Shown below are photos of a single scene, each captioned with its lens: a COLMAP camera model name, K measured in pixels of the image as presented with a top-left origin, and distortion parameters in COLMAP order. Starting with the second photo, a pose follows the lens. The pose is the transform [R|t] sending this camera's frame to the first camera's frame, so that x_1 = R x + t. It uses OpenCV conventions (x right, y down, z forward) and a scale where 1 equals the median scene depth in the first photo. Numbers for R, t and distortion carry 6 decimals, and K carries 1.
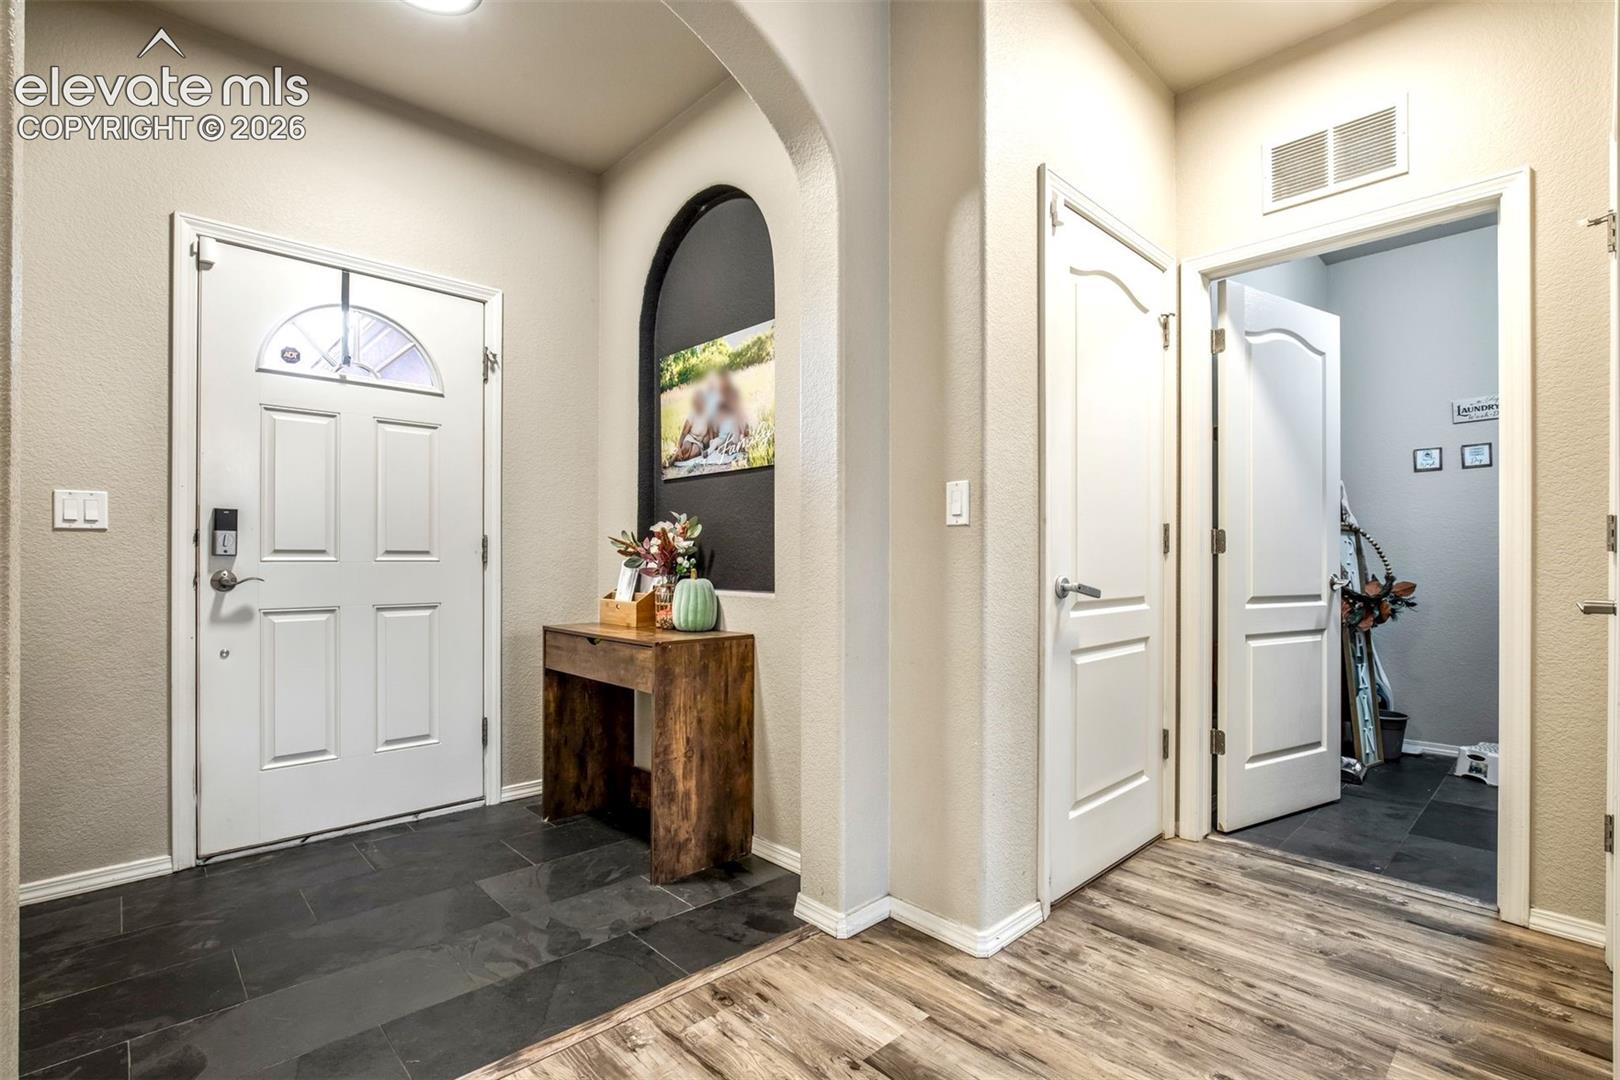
lens RADIAL K [[752.2, 0, 808.8], [0, 752.2, 552.0], [0, 0, 1]] dist [-0.025022, 0.000294]
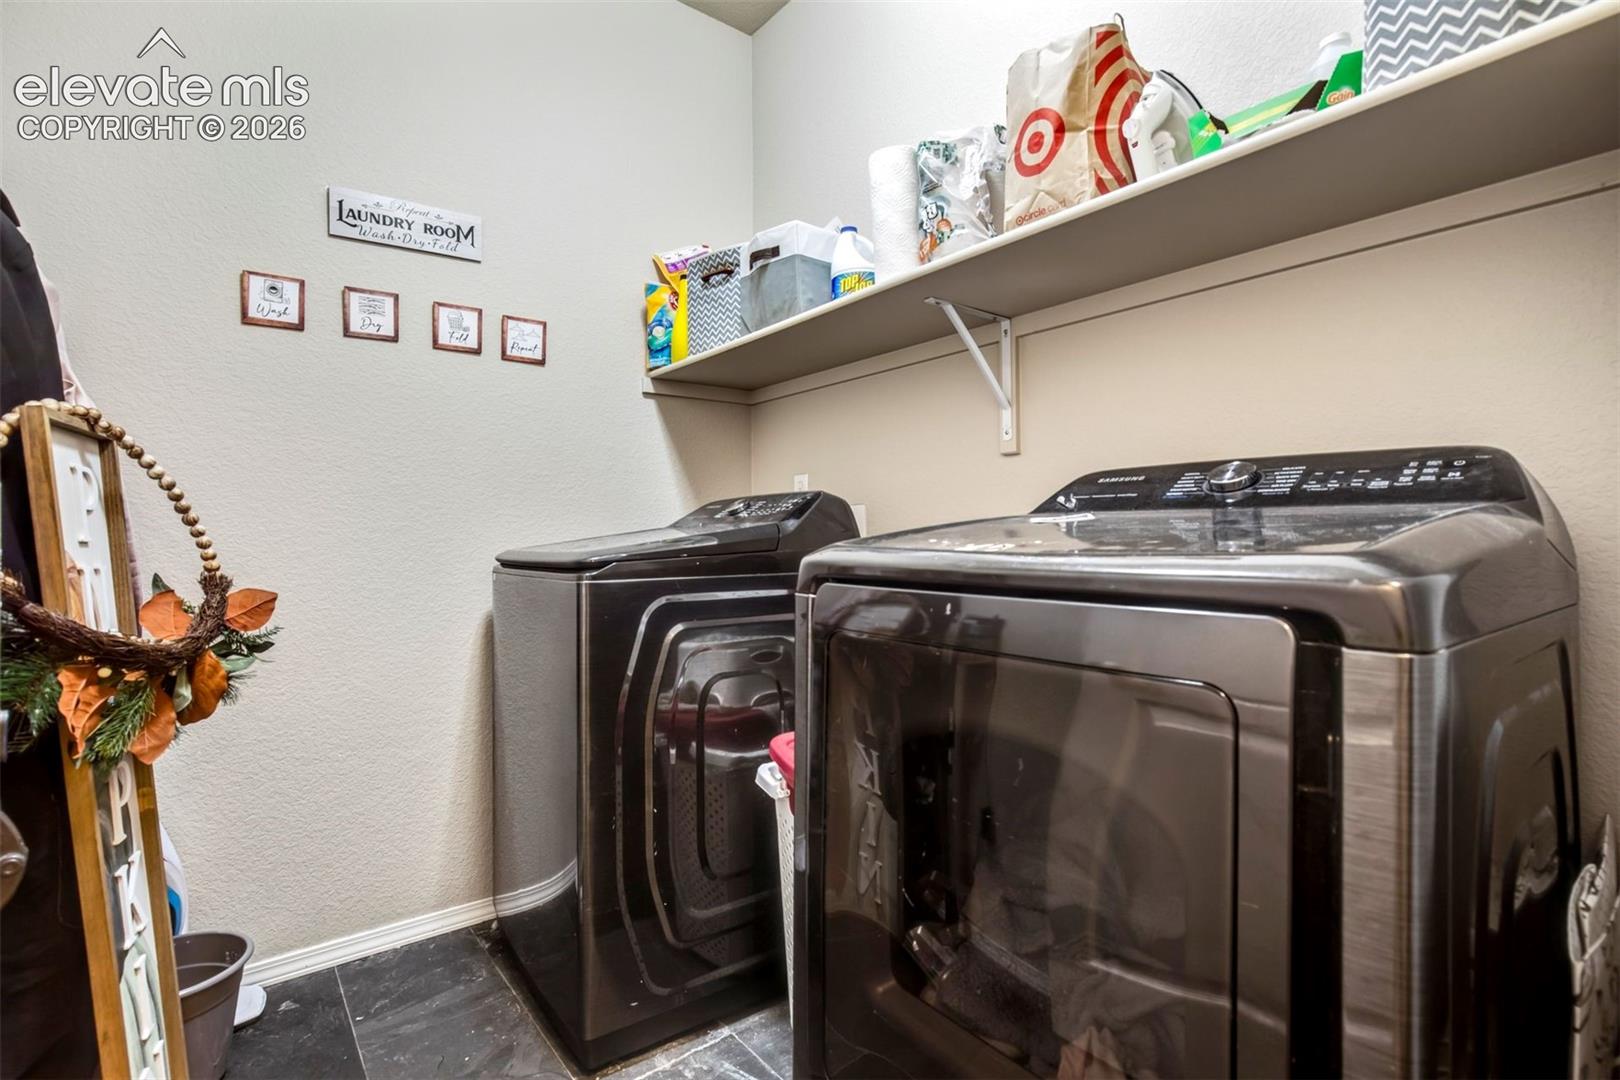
lens RADIAL K [[752.6, 0, 811.1], [0, 752.6, 524.8], [0, 0, 1]] dist [-0.008808, 0.000044]
pose [[0.108933, 0.003194, 0.994044, 0.256772], [-0.005879, 0.999979, -0.002569, 0.003938], [-0.994032, -0.005564, 0.108949, 0.376673]]
